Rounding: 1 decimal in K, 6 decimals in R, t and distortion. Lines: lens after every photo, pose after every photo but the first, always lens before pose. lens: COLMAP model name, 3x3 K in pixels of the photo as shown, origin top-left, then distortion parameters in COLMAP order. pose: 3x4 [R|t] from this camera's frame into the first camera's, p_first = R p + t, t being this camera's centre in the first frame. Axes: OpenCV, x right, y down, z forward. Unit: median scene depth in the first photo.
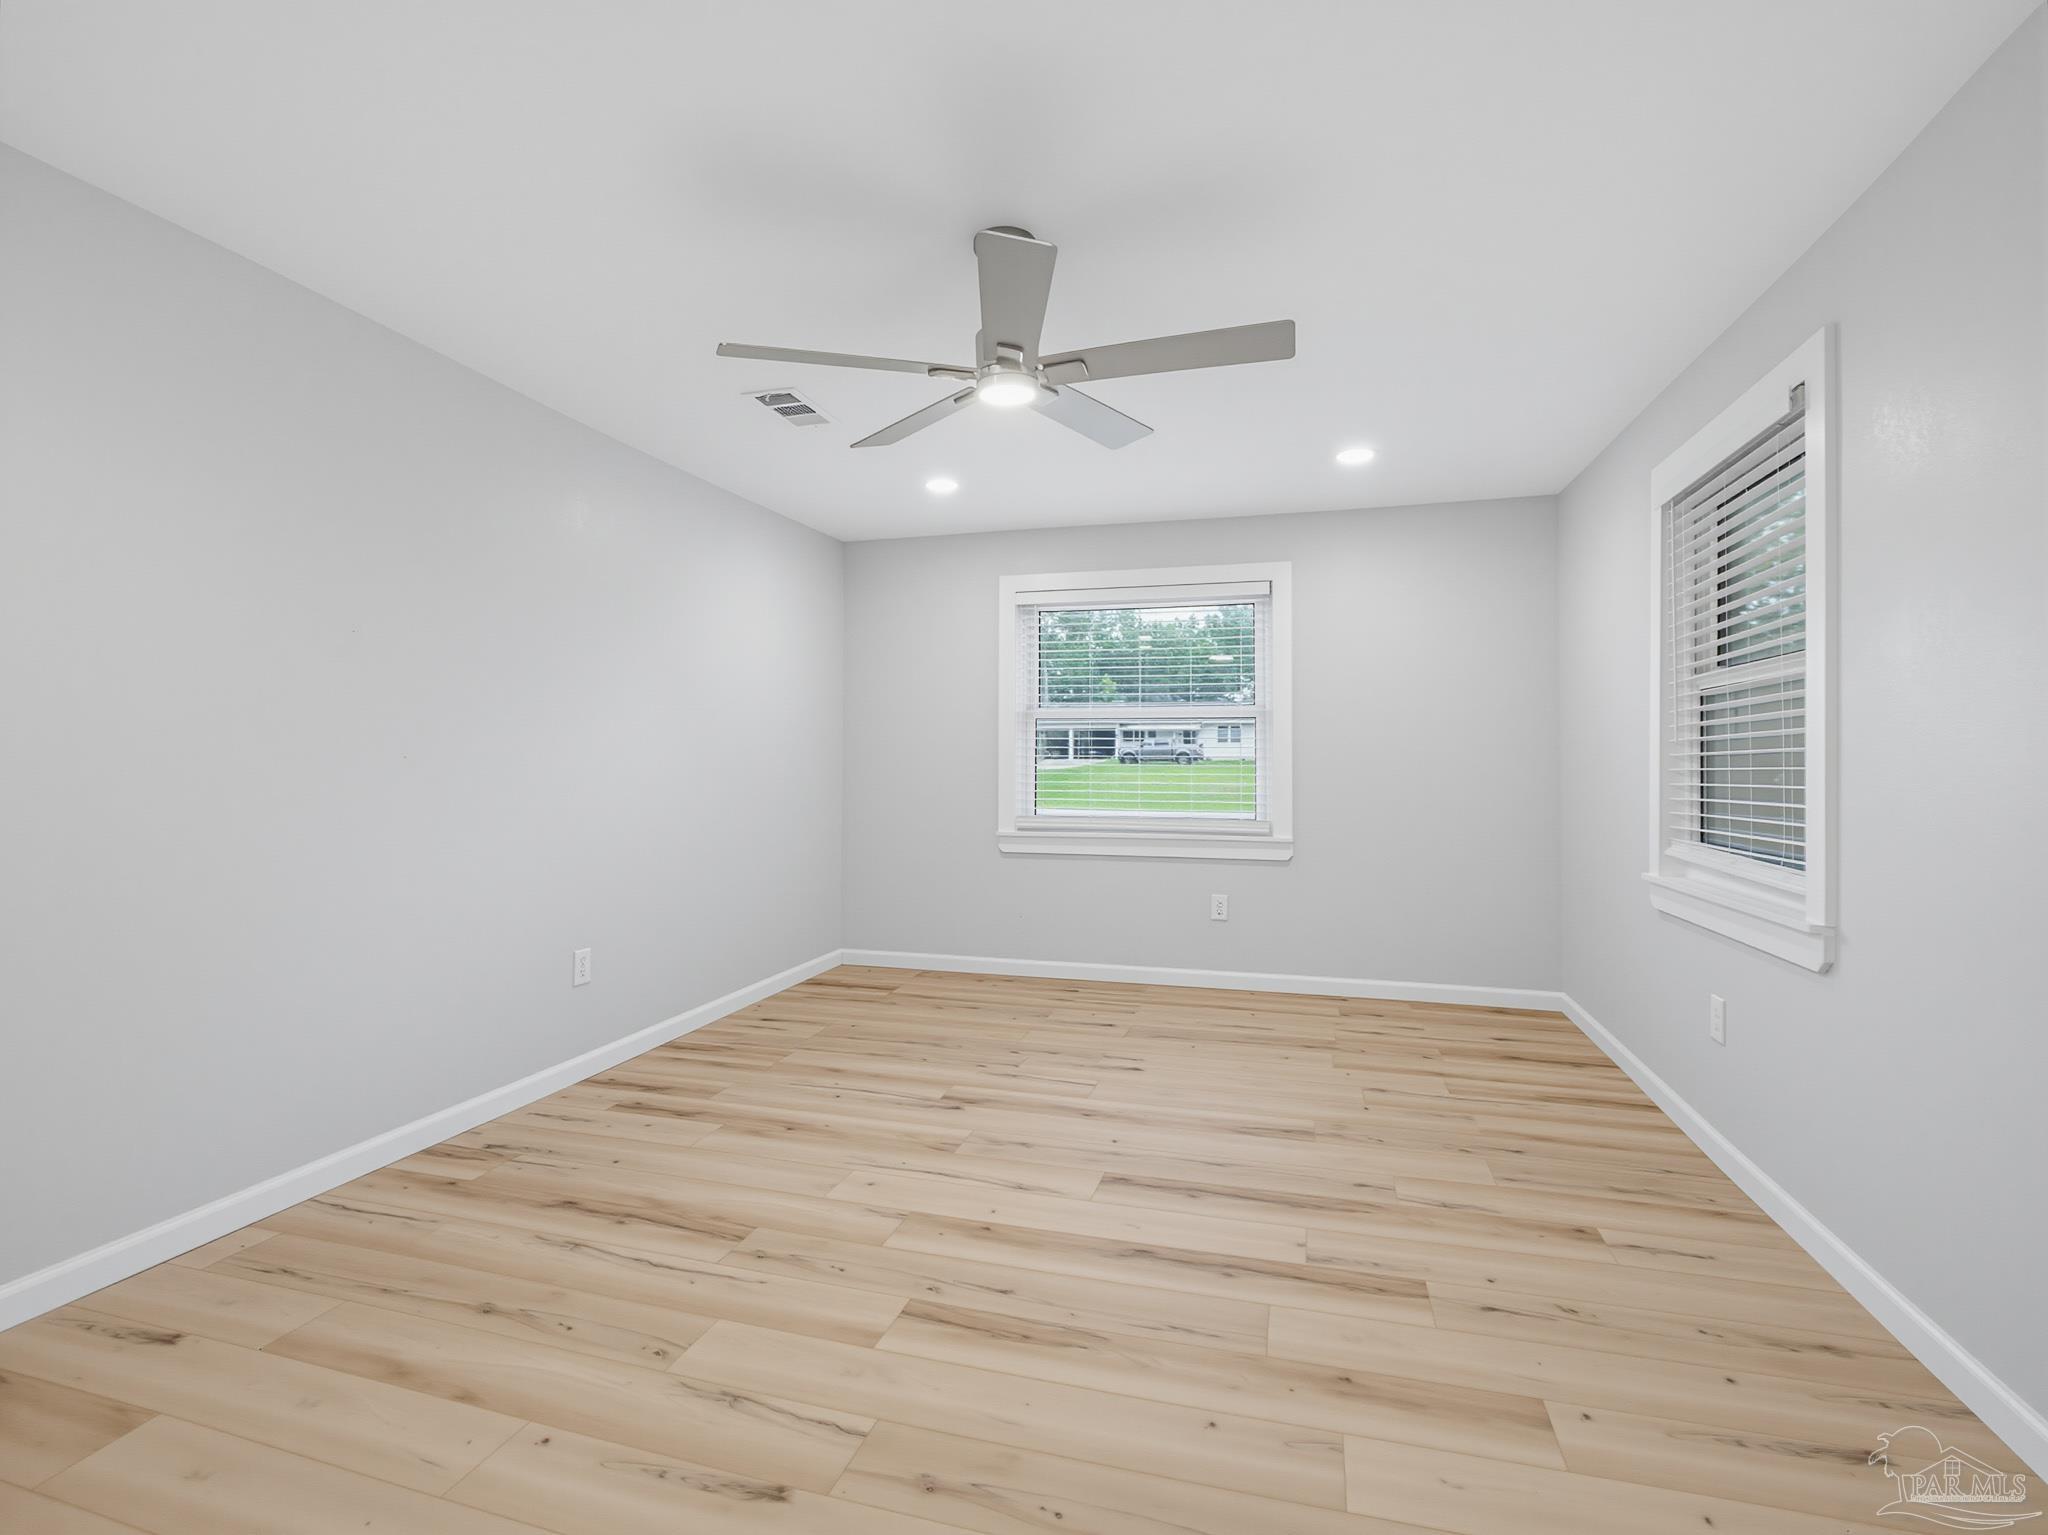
lens RADIAL K [[966.2, 0, 1027.5], [0, 966.2, 765.8], [0, 0, 1]] dist [-0.002863, -0.000274]
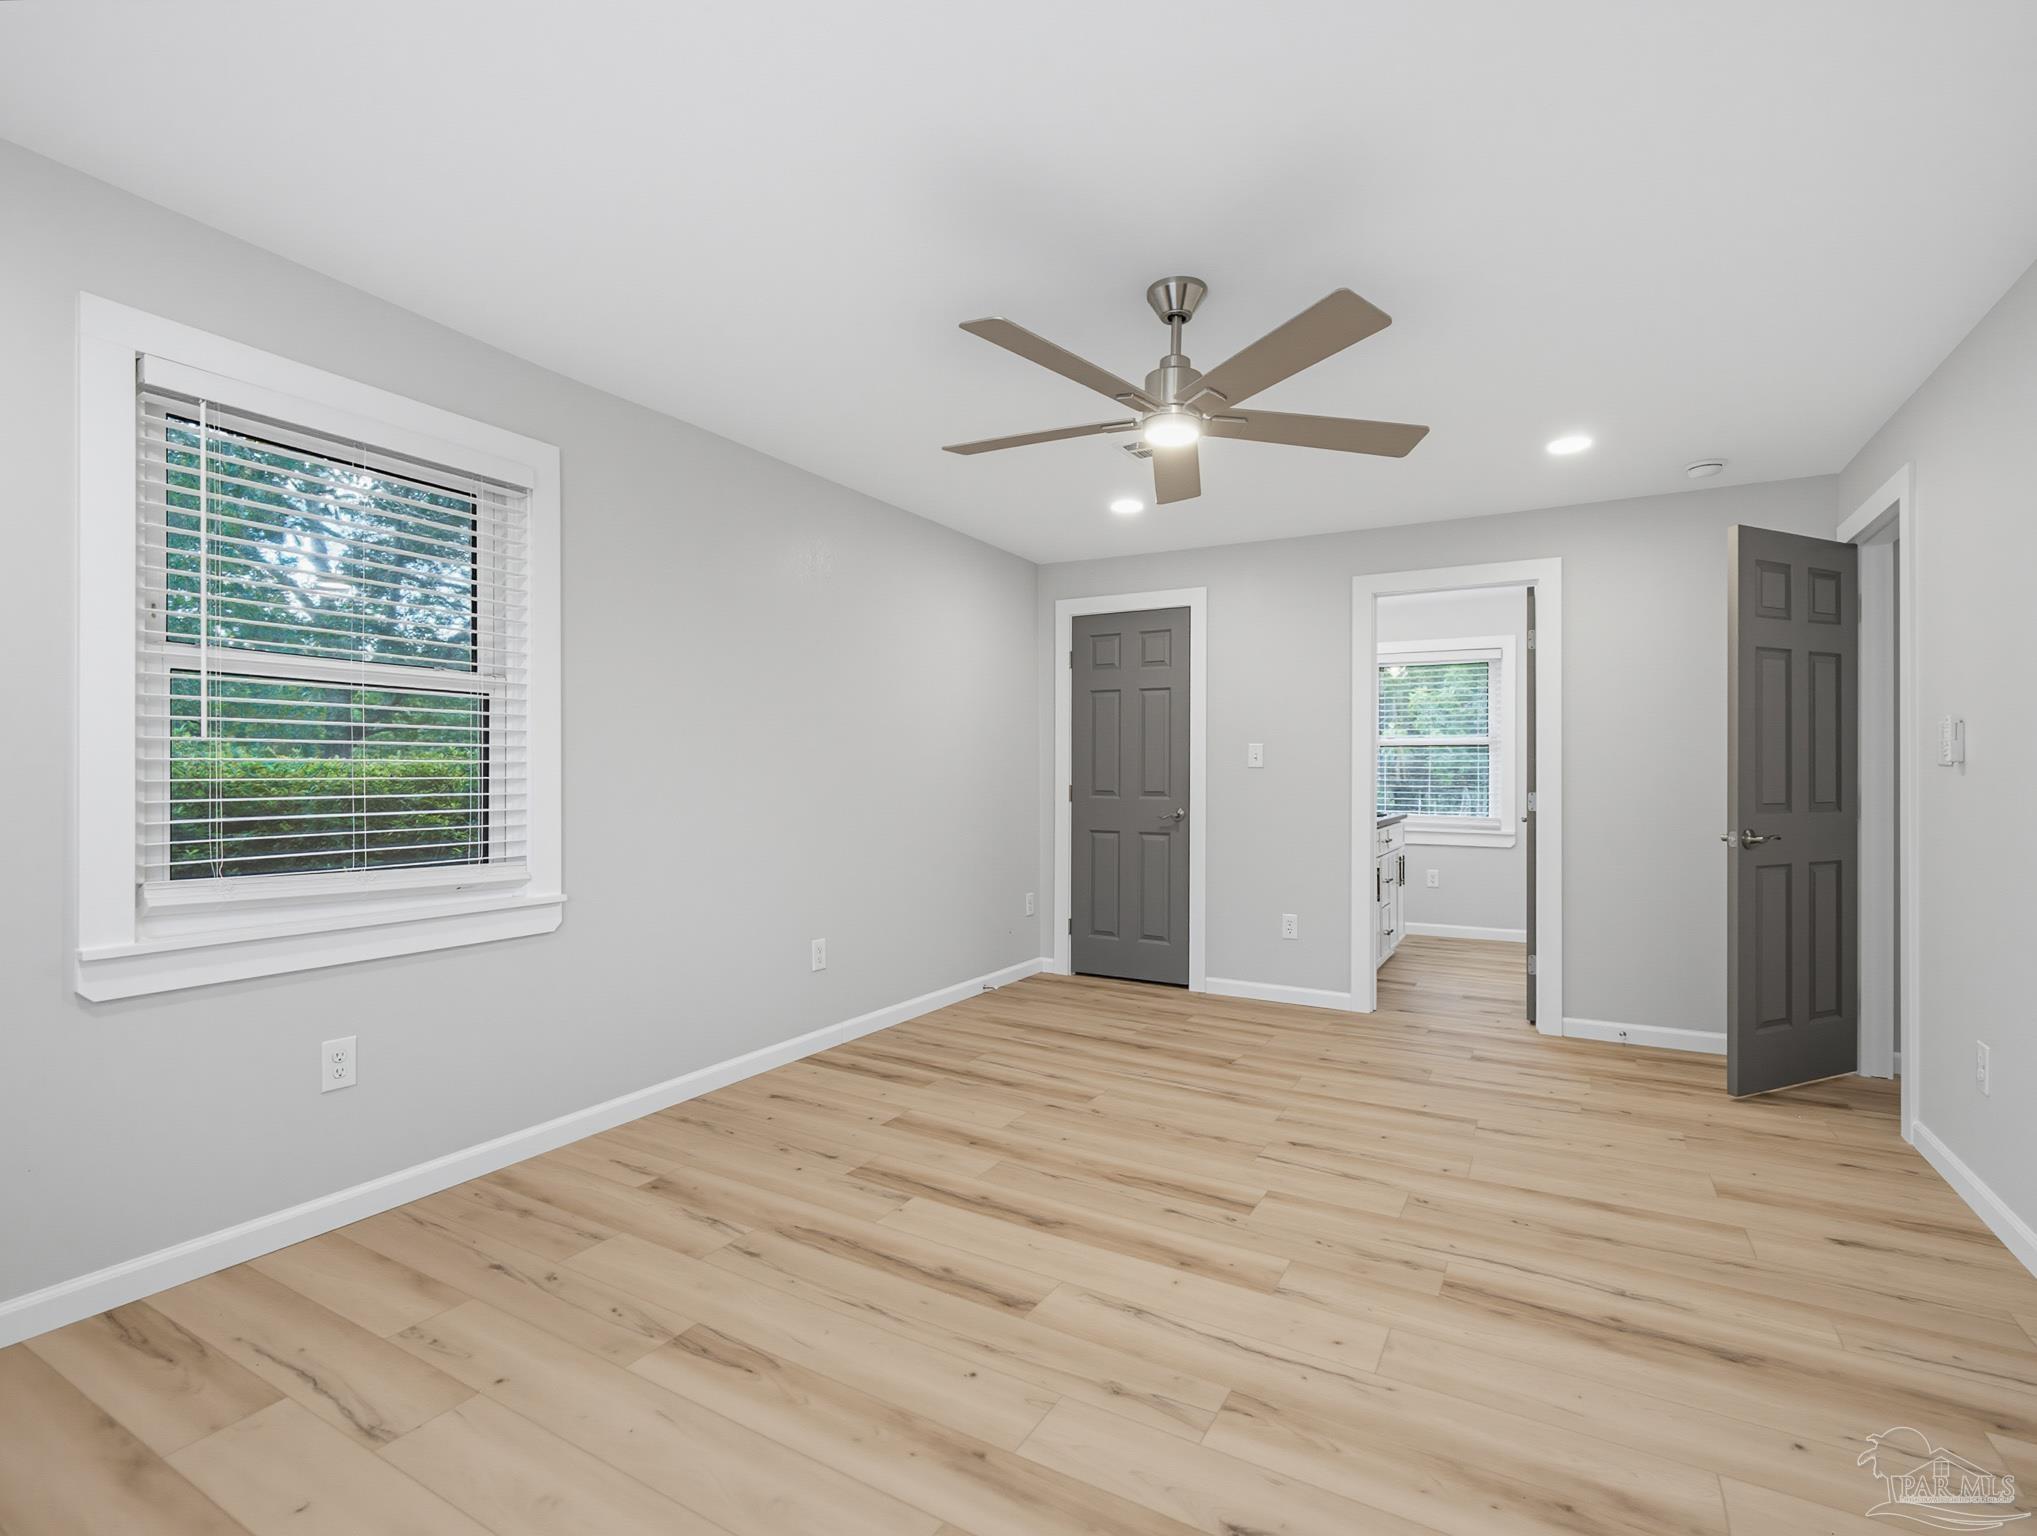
lens RADIAL K [[961.0, 0, 1035.5], [0, 961.0, 765.4], [0, 0, 1]] dist [-0.002863, -0.000274]
pose [[-0.975663, -0.006674, 0.219174, -0.102002], [-0.009477, 0.999886, -0.011744, -0.004278], [-0.219071, -0.013536, -0.975615, 1.932003]]
